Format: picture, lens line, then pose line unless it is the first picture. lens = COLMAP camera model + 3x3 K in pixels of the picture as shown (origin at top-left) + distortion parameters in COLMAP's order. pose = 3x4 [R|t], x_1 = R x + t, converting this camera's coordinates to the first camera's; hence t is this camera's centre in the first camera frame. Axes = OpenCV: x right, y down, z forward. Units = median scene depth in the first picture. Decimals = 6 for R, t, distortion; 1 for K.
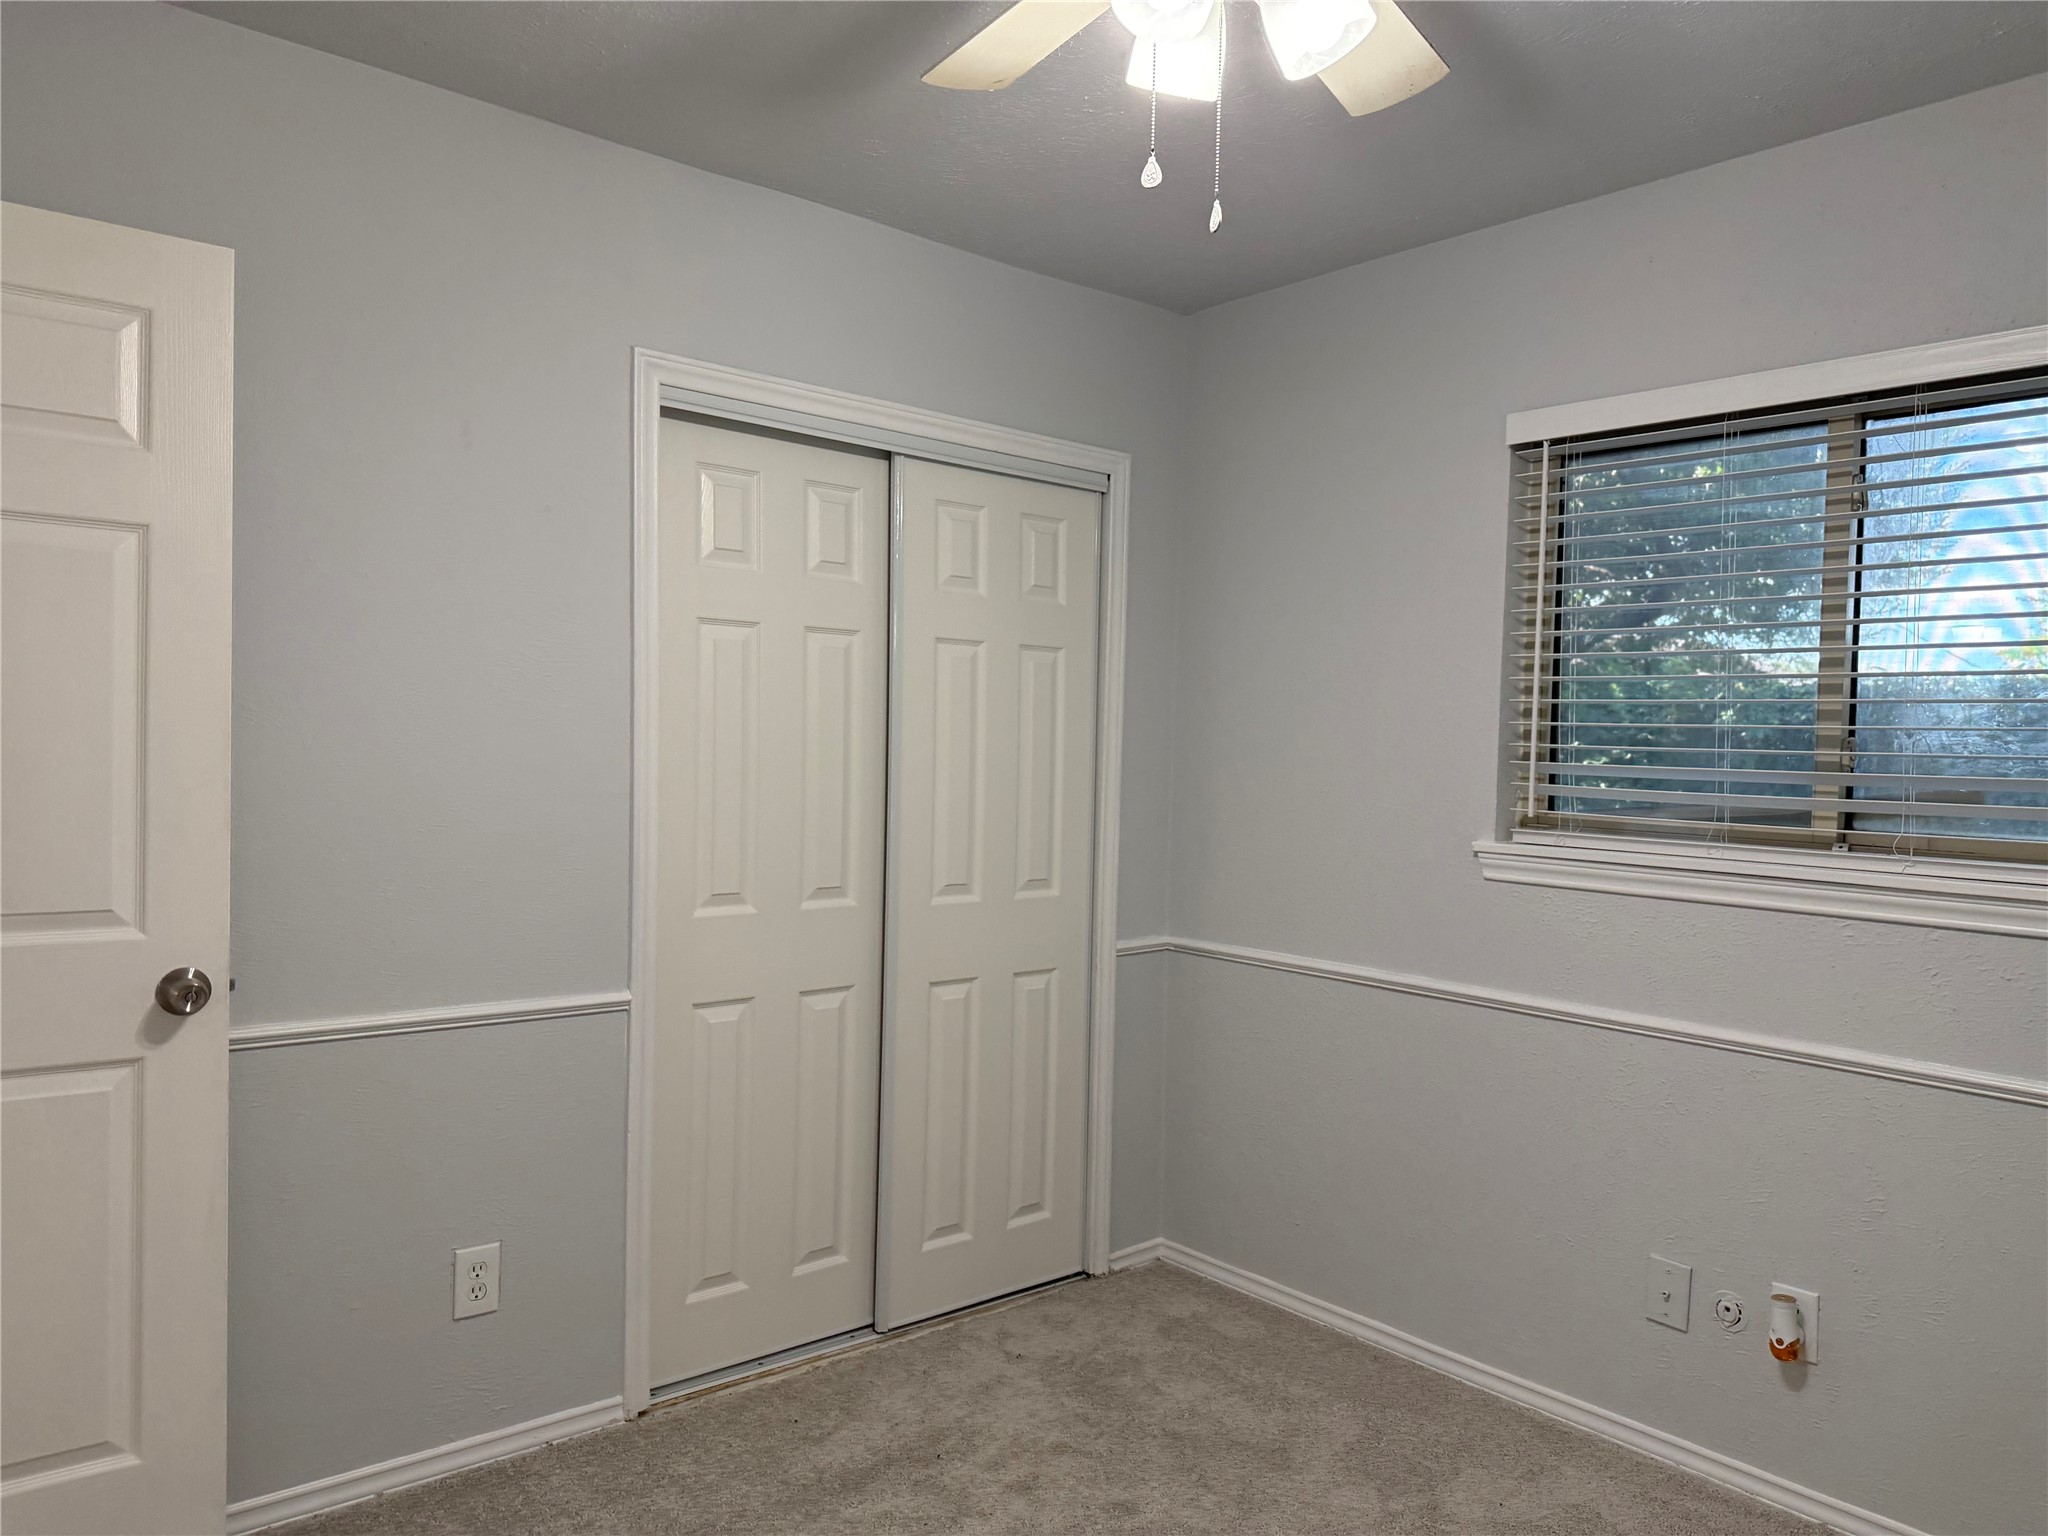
lens RADIAL K [[1439.0, 0, 1028.7], [0, 1439.0, 764.4], [0, 0, 1]] dist [0.087458, -0.097477]
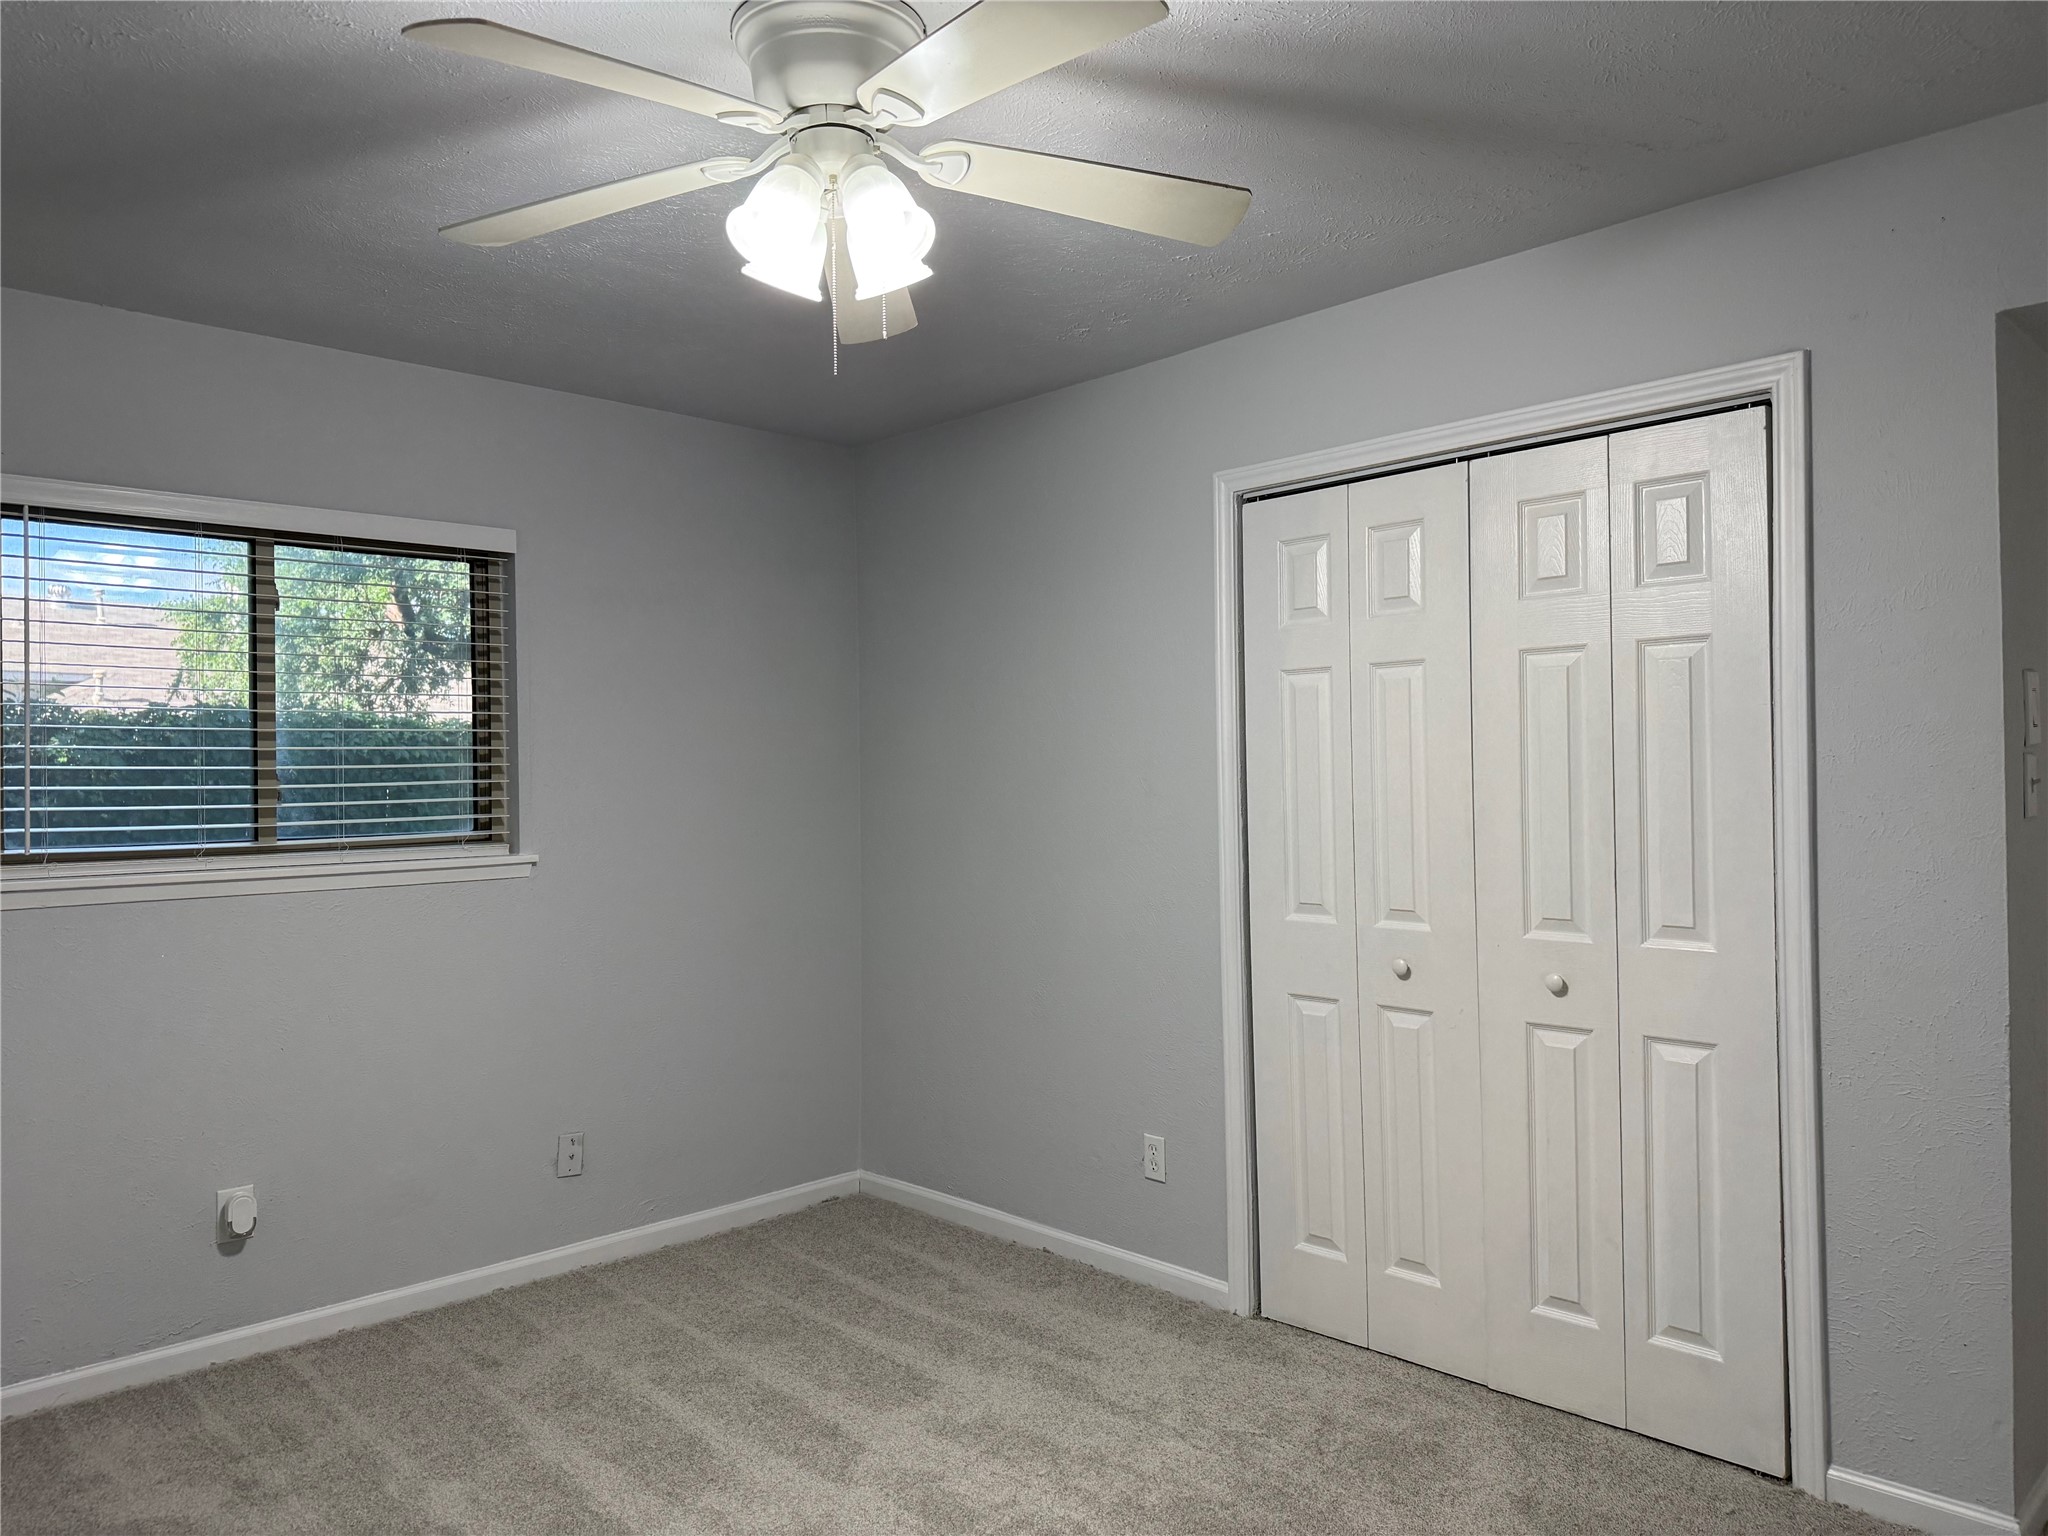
lens RADIAL K [[1439.0, 0, 1028.2], [0, 1439.0, 776.2], [0, 0, 1]] dist [0.087458, -0.097477]
pose [[0.107419, -0.034150, -0.993627, 0.859676], [0.014559, 0.999357, -0.032773, 0.019496], [0.994107, -0.010946, 0.107847, 0.602844]]
